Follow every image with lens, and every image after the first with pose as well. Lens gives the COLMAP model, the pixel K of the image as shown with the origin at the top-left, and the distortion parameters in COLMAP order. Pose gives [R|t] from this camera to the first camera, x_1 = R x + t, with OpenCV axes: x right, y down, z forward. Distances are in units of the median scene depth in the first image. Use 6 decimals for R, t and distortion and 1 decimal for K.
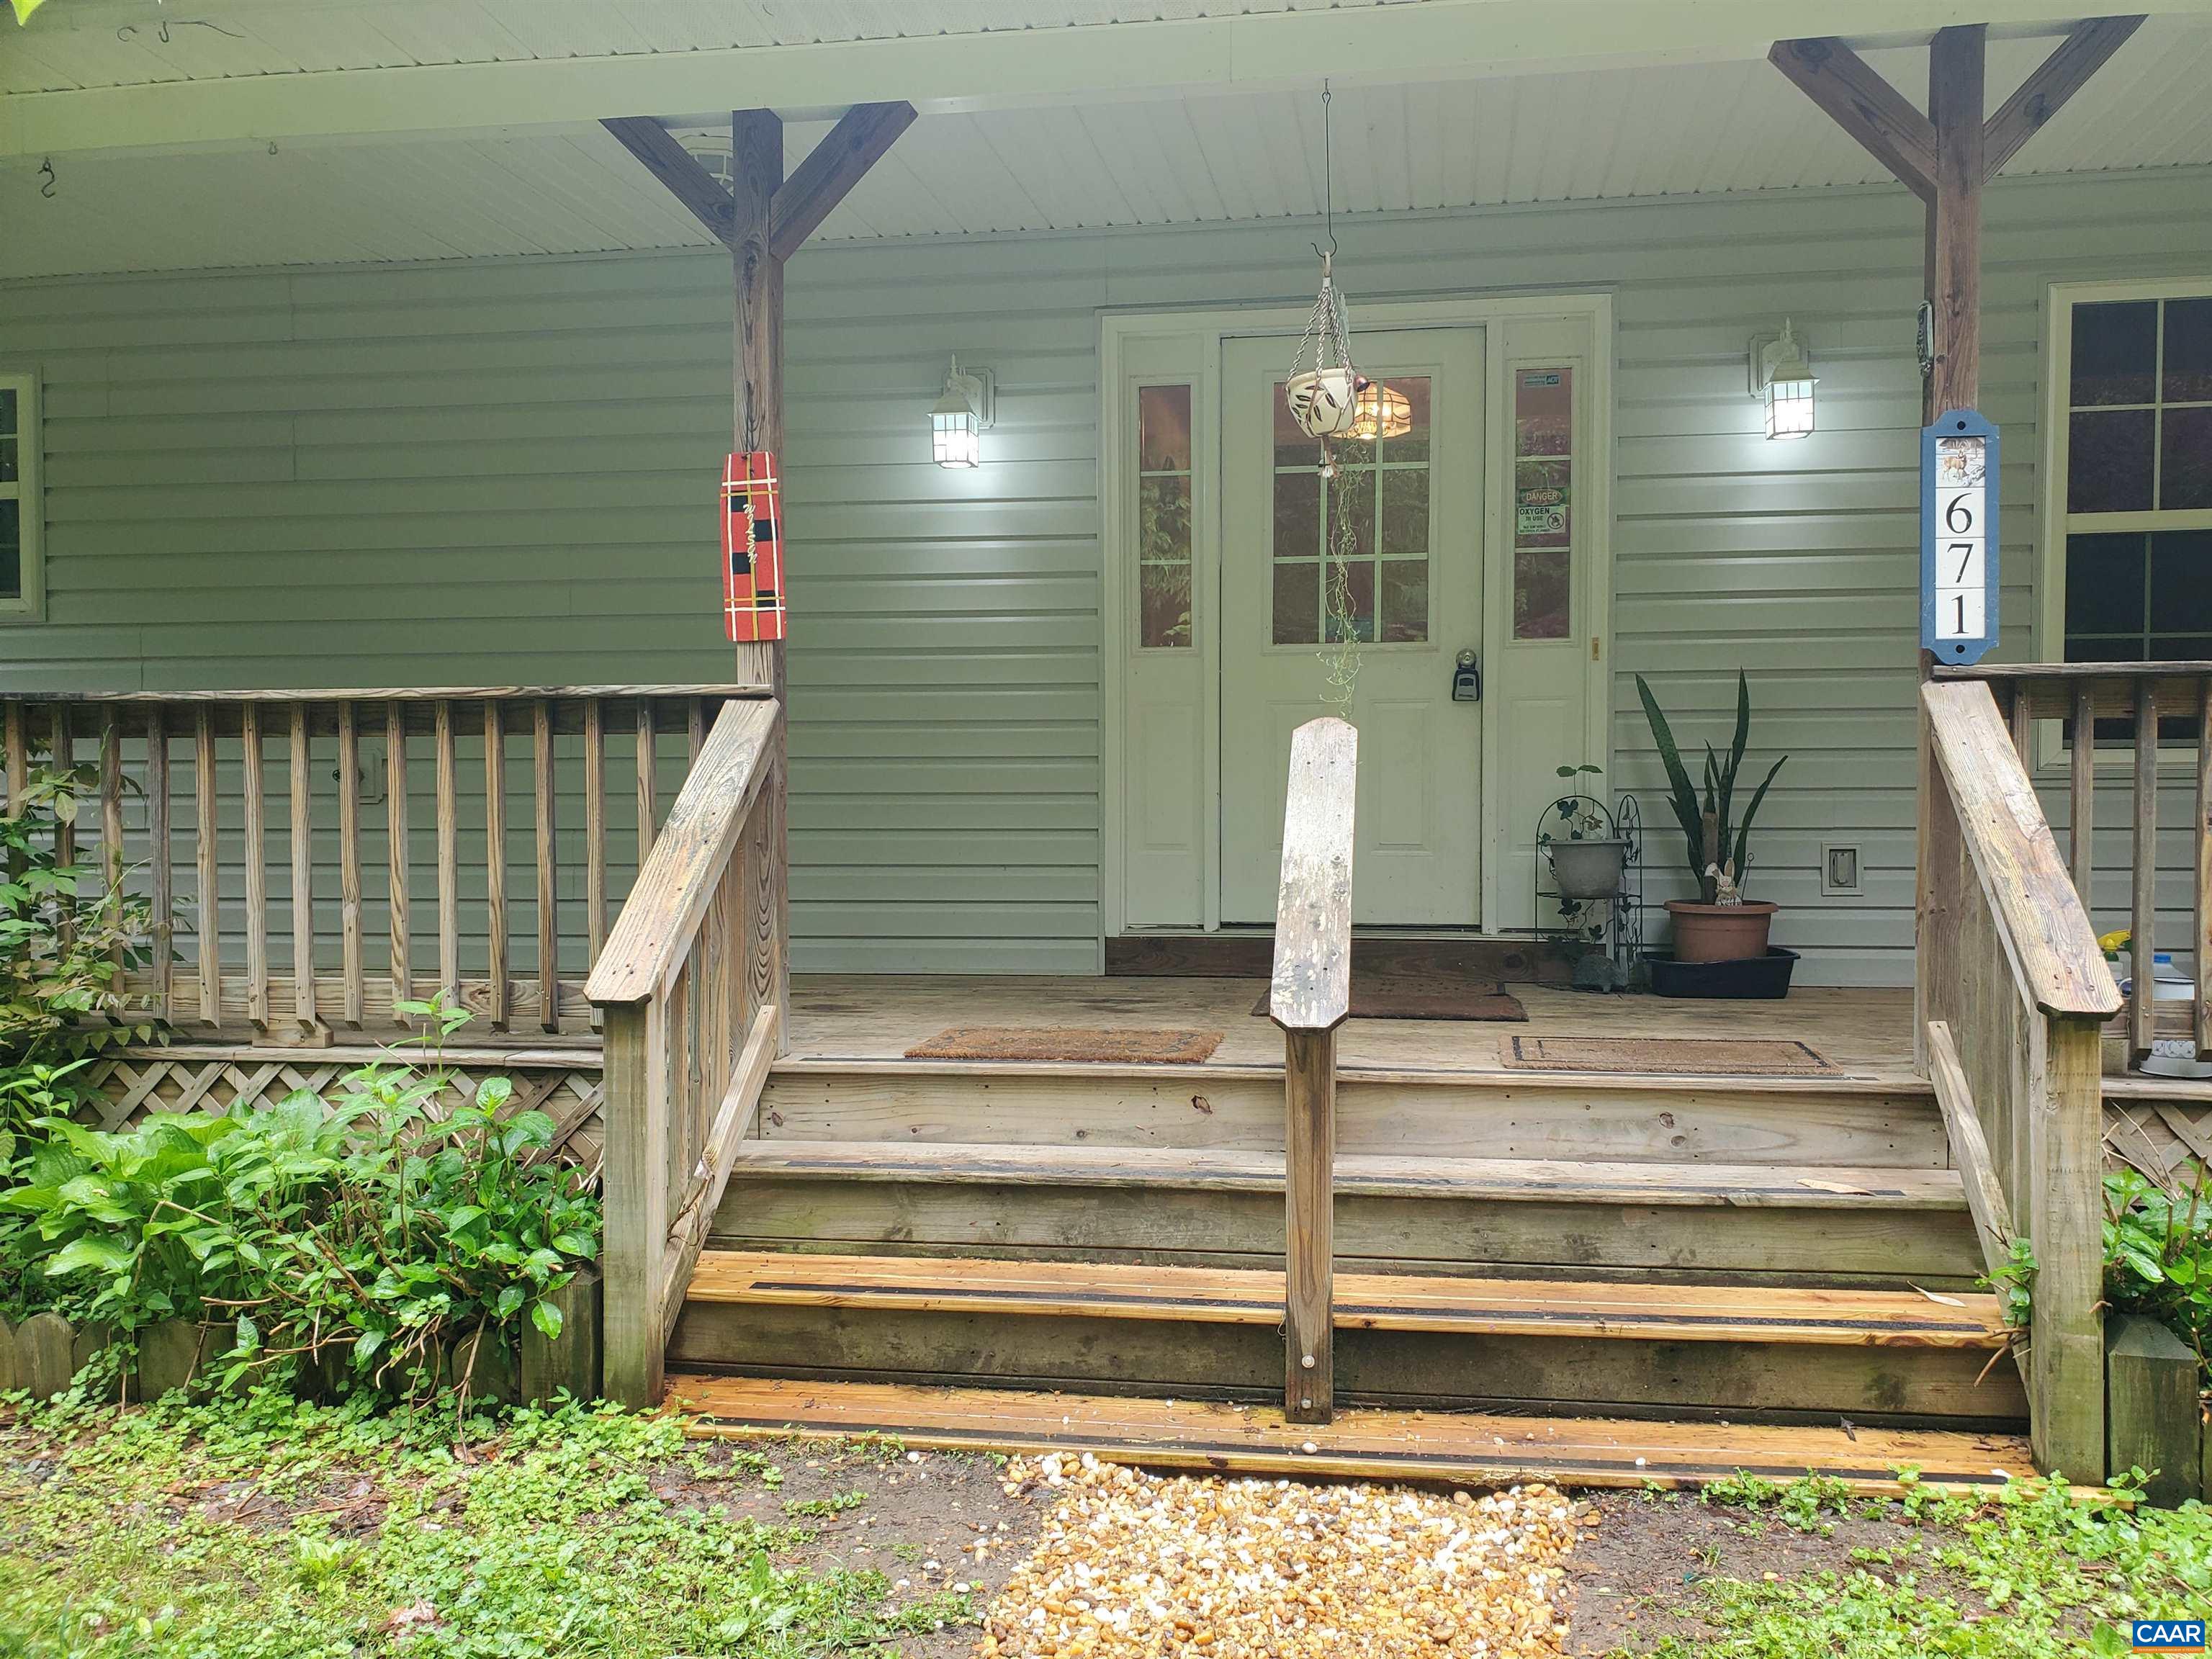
lens RADIAL K [[1660.6, 0, 1152.9], [0, 1660.6, 828.1], [0, 0, 1]] dist [0.102864, -0.183204]
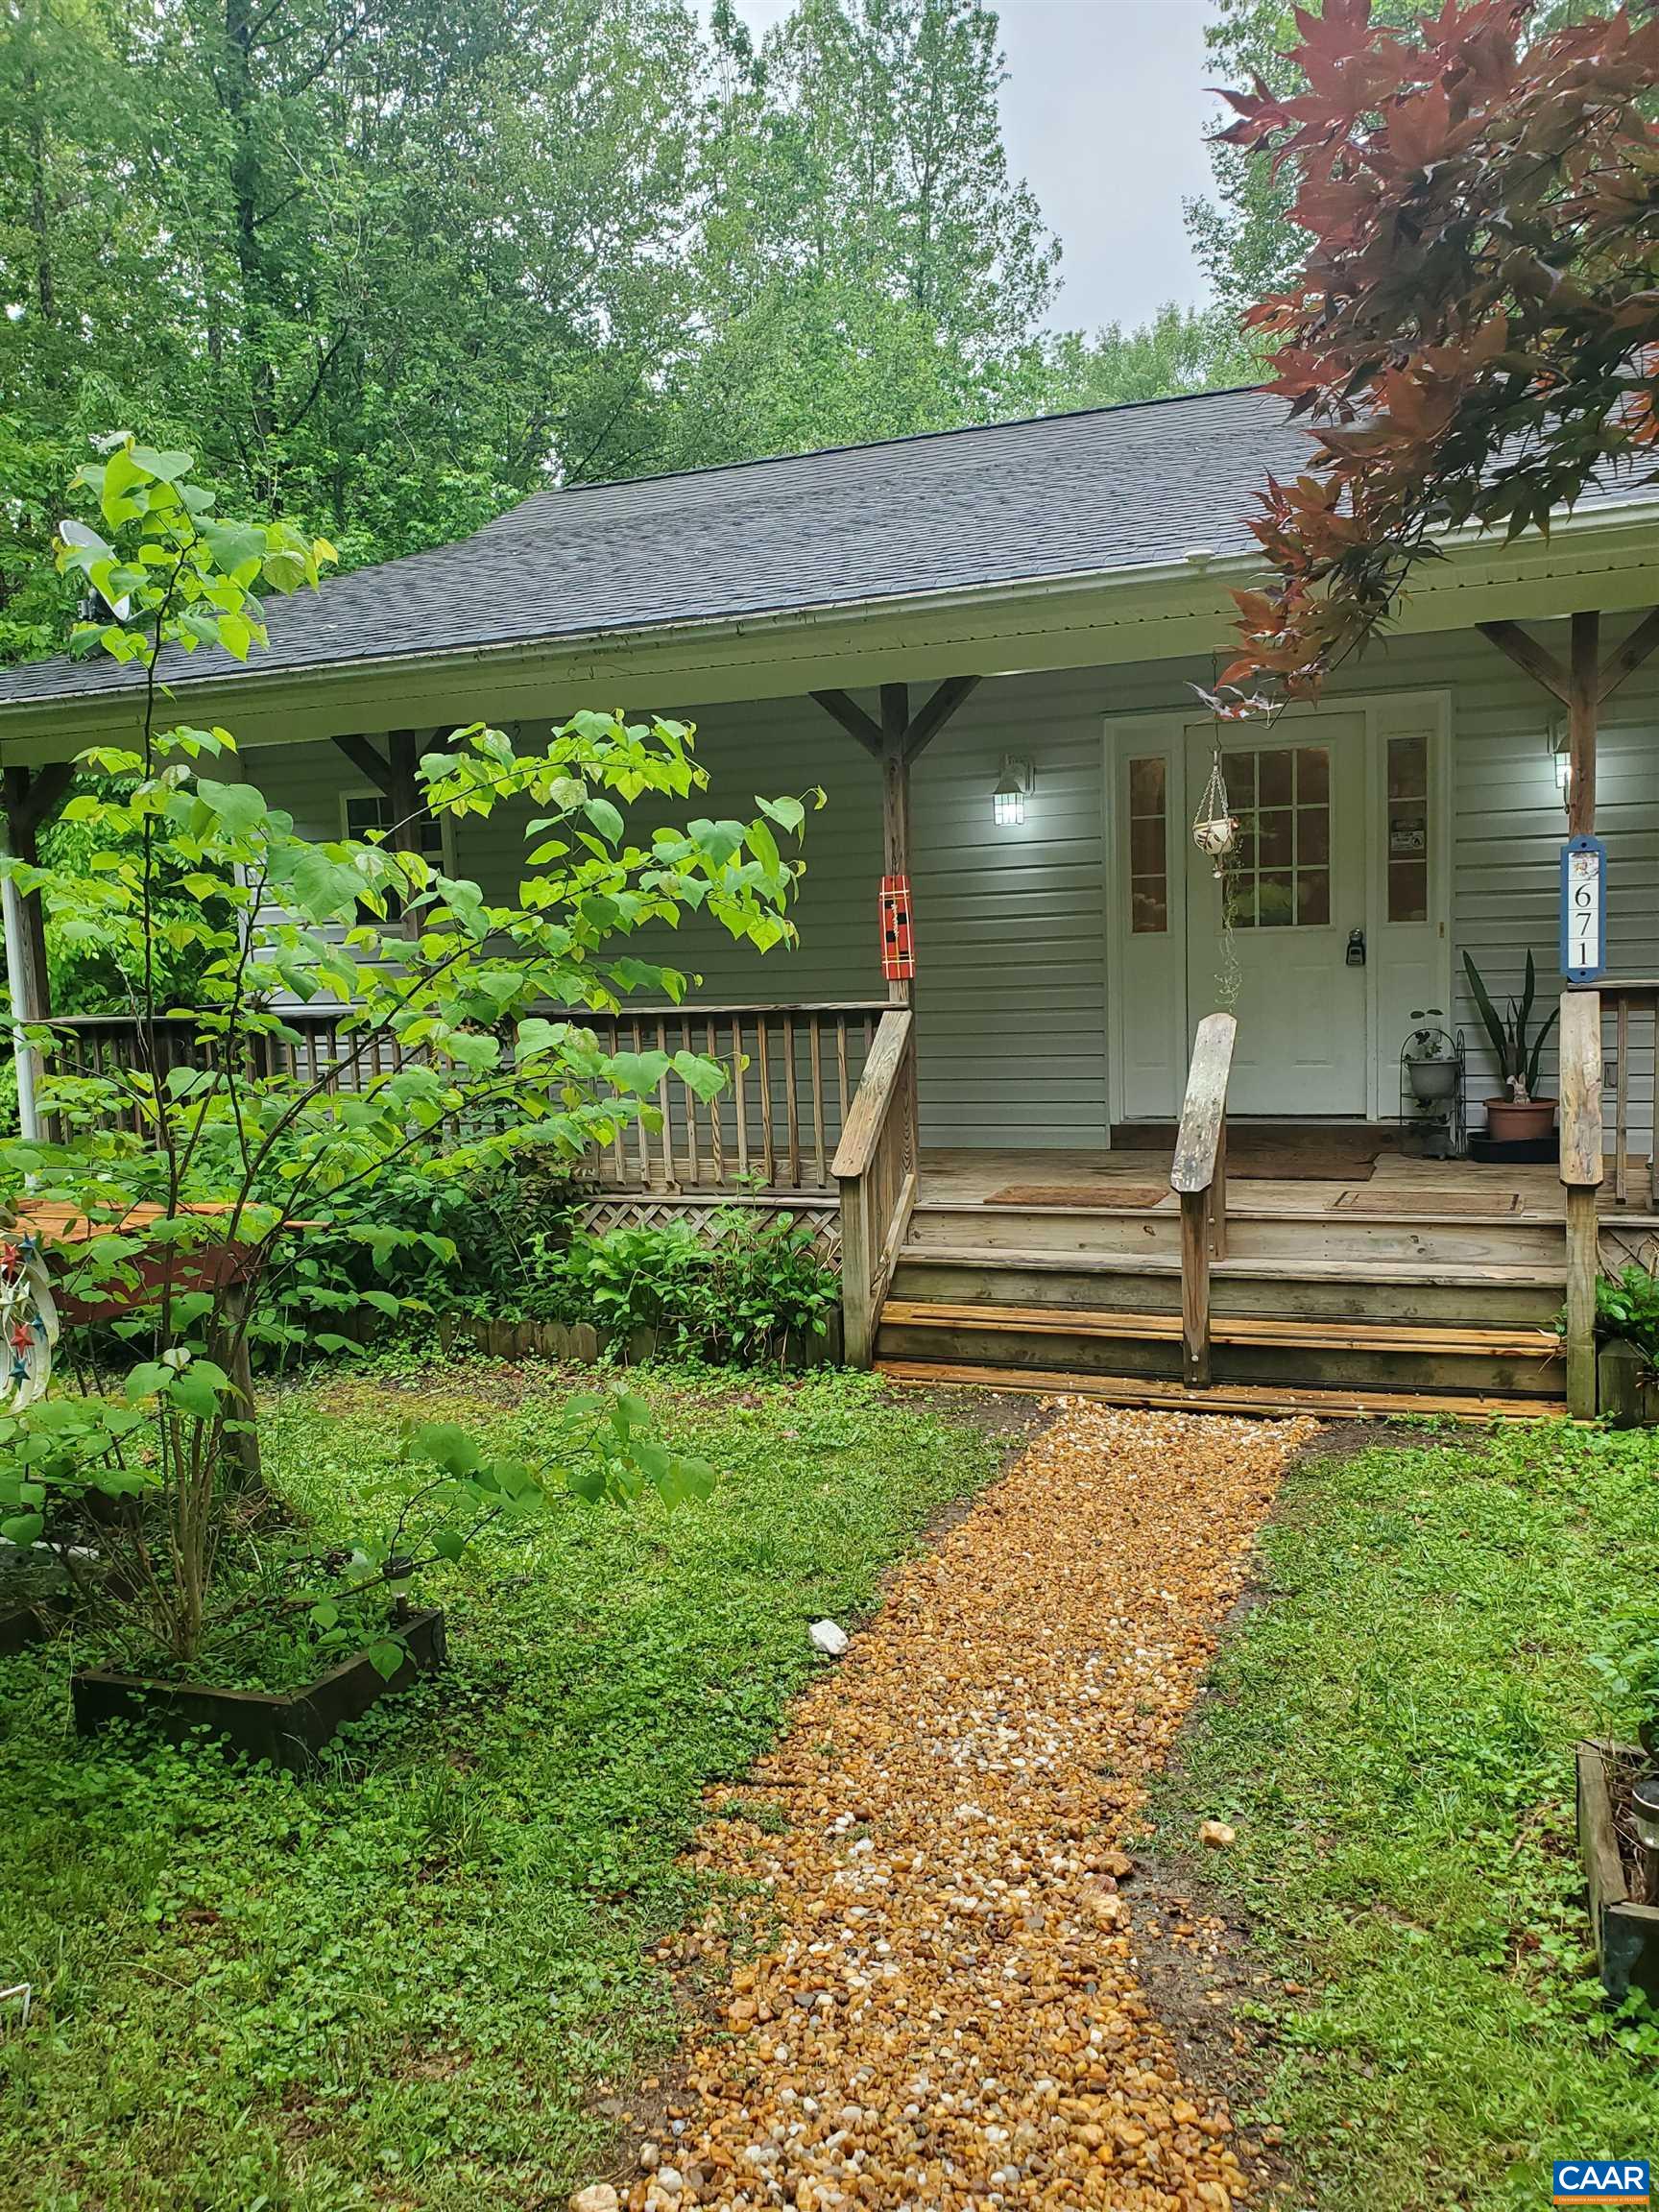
lens RADIAL K [[1660.6, 0, 829.5], [0, 1660.6, 1106.0], [0, 0, 1]] dist [0.102864, -0.183204]
pose [[0.972264, -0.011216, -0.233616, 0.134356], [0.031052, 0.996197, 0.081404, -0.145358], [0.231815, -0.086400, 0.968915, -0.948136]]
